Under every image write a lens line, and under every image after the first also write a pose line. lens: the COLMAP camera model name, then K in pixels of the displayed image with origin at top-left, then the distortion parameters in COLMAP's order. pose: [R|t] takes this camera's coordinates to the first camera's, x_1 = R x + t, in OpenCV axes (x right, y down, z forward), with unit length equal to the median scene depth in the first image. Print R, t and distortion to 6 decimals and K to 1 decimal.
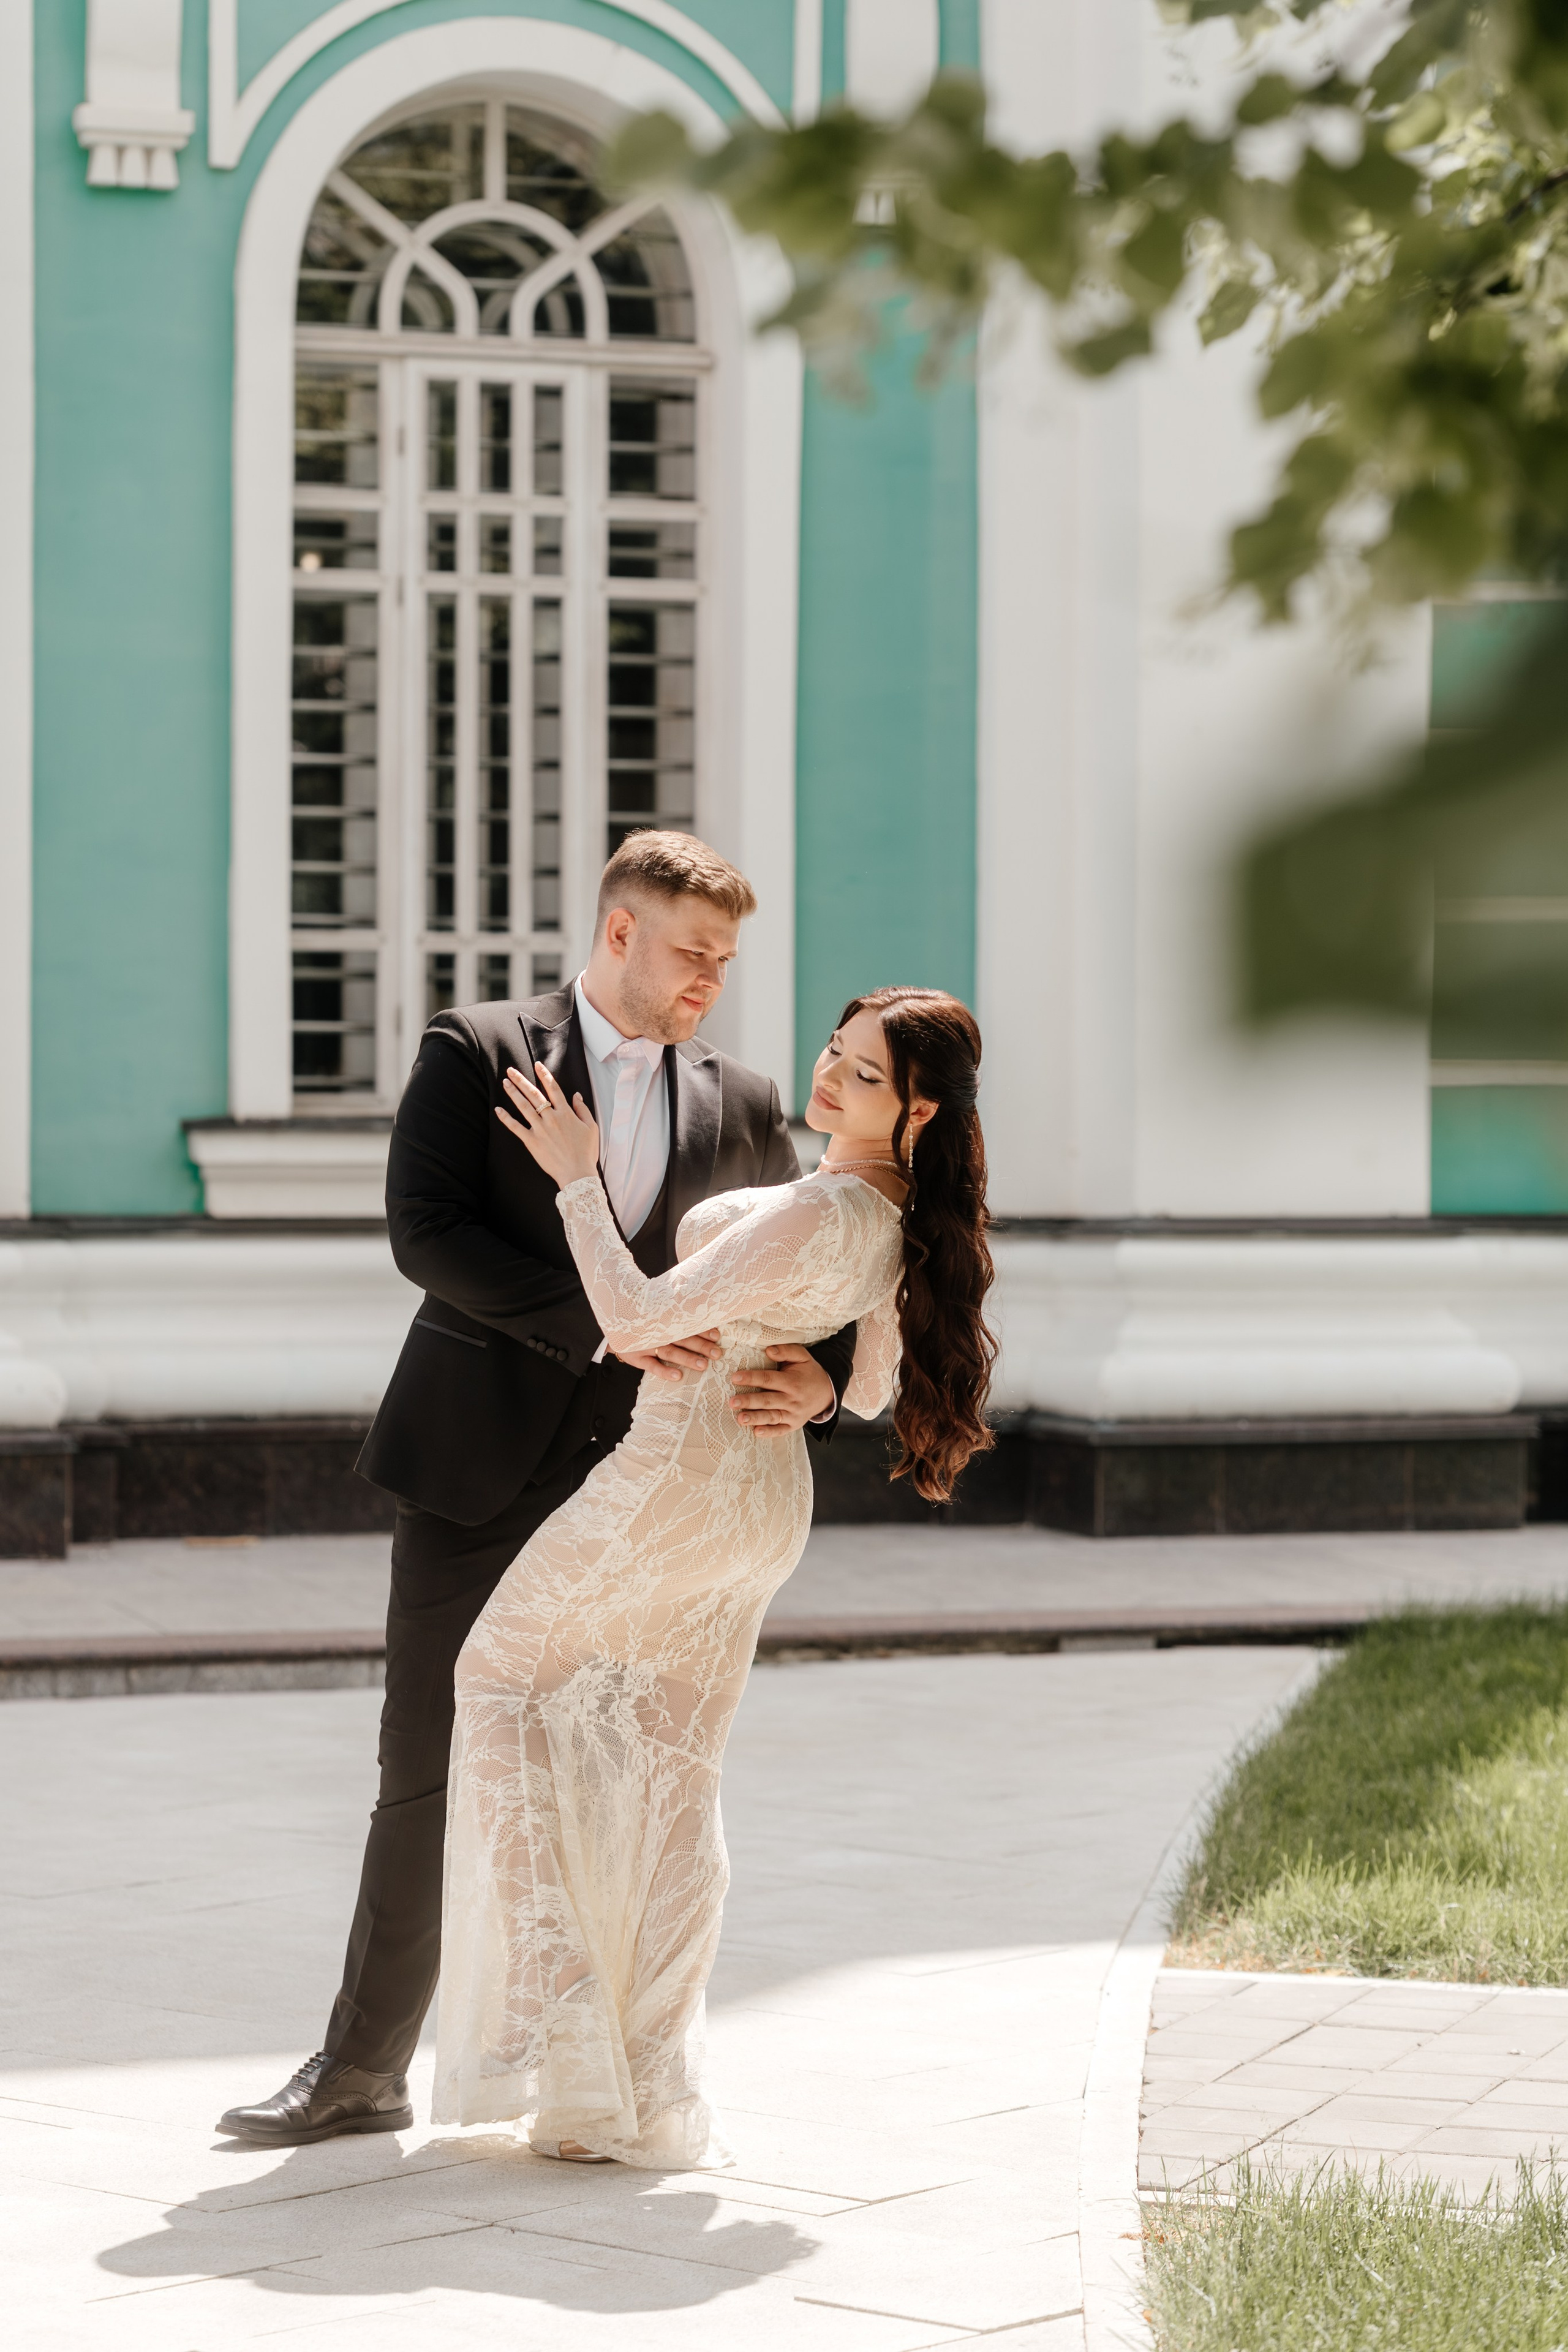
lens RADIAL K [[6071.9, 0, 700.6], [0, 6071.9, 1229.1], [0, 0, 1]] dist [0.035547, -0.298860]
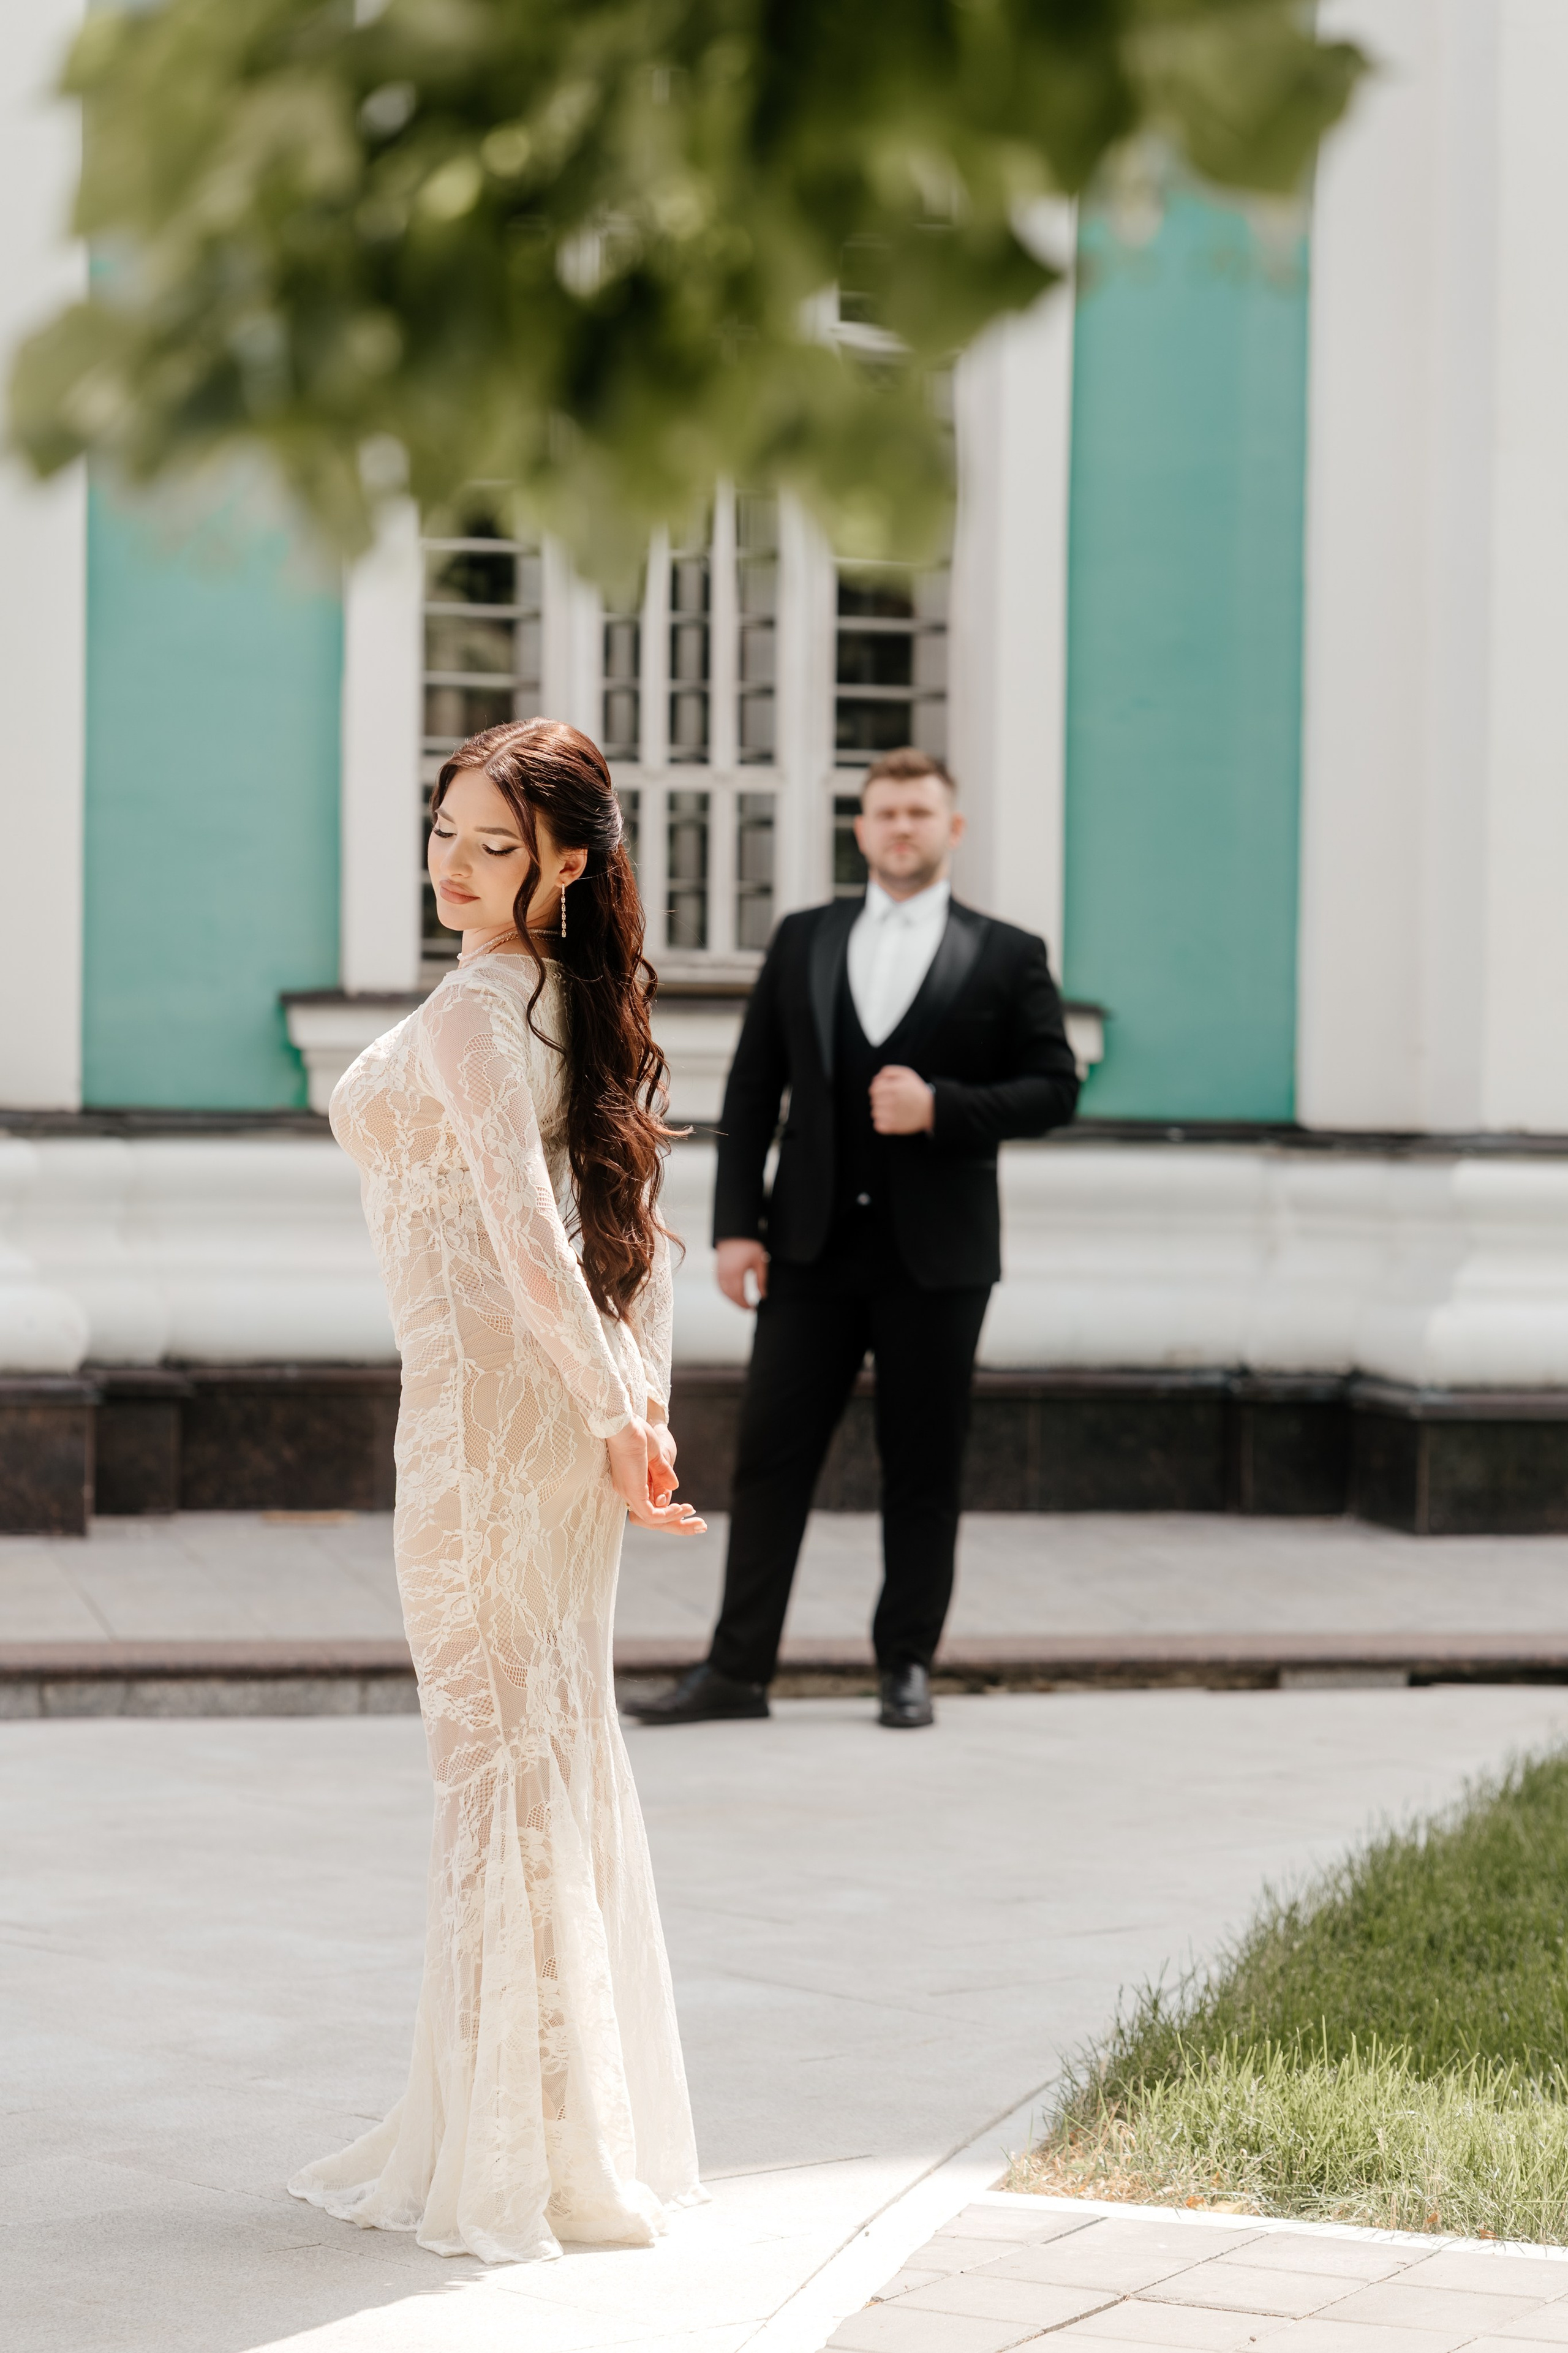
lens RADIAL K [[6258.0, 0, 846.3], [0, 6258.0, 1171.9], [0, 0, 1]] dist [0.105660, -0.637154]
pose [[0.994480, 0.015399, -0.103794, 0.076586], [-0.015593, 0.999878, -0.001060, 0.005586], [0.103765, 0.002672, 0.994598, 0.186630]]
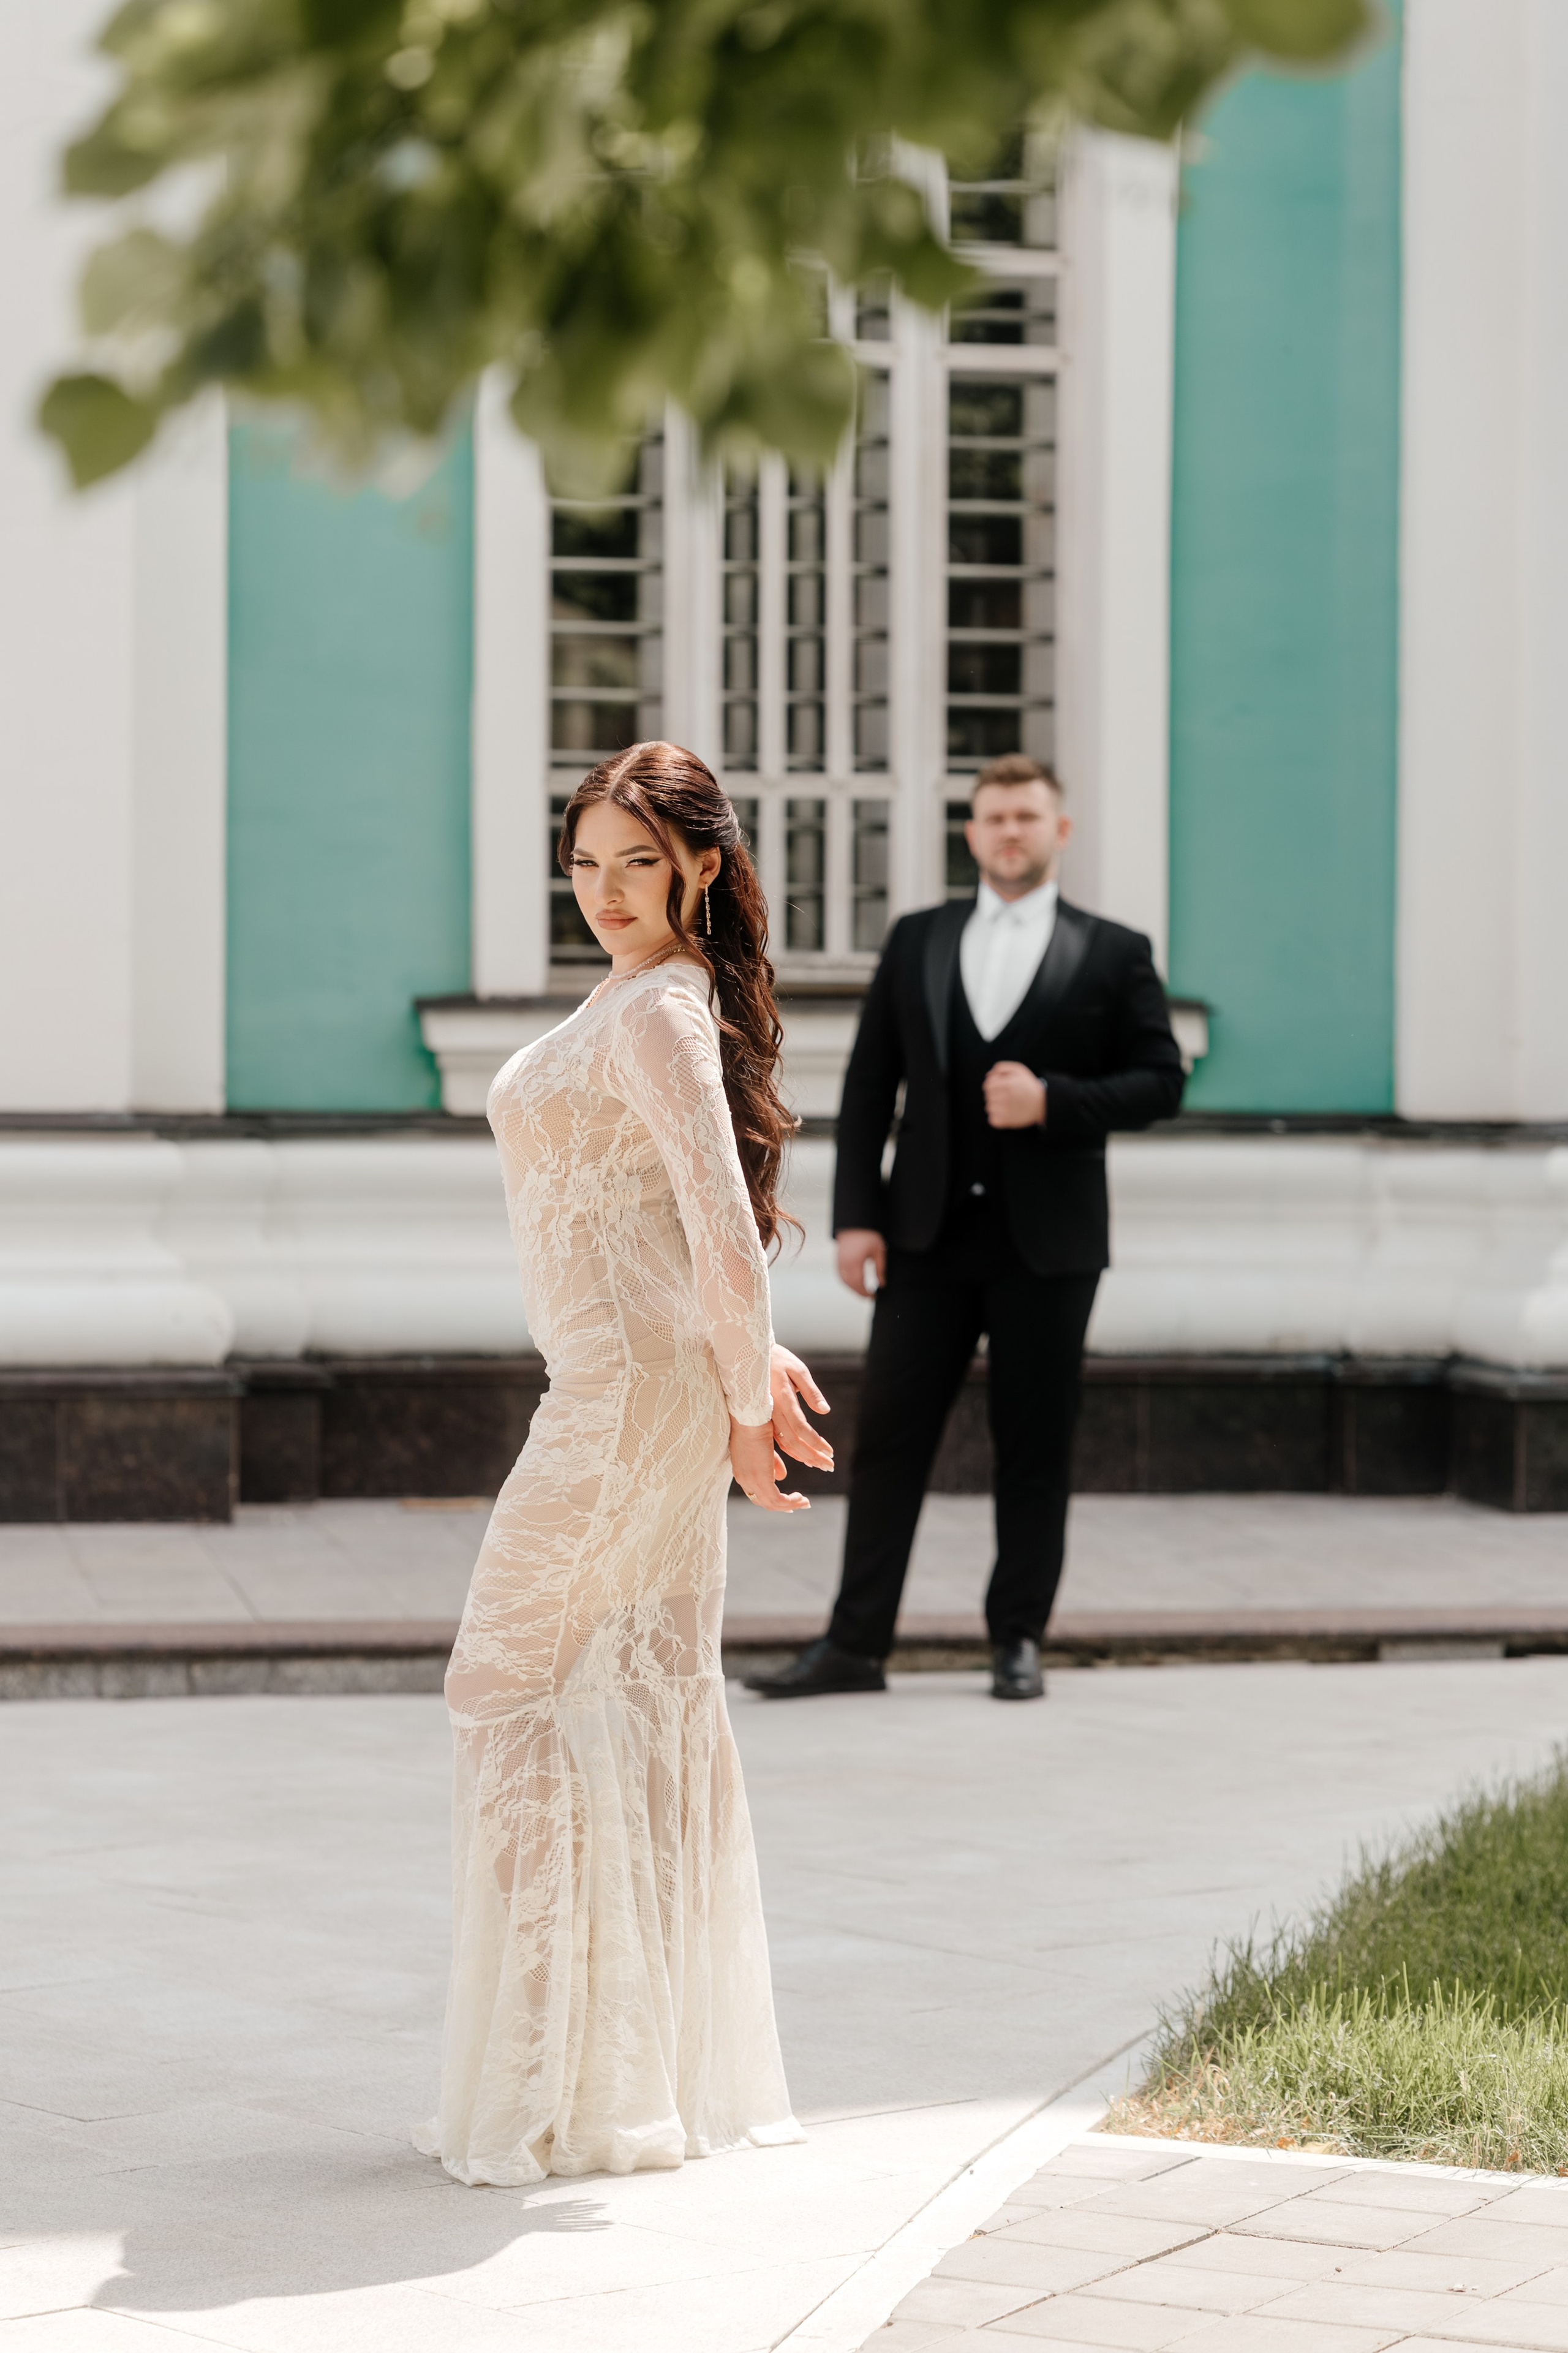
lens RADIAL K [[6258.0, 0, 846.3], [0, 6258.0, 1171.9], [0, 0, 1]] dist [0.105660, -0.637154]
pose [[0.991816, 0.006021, -0.127537, 0.084086], [-0.006060, 0.999982, 0.000081, 0.005607], [0.127535, 0.000692, 0.991834, 0.159462]]
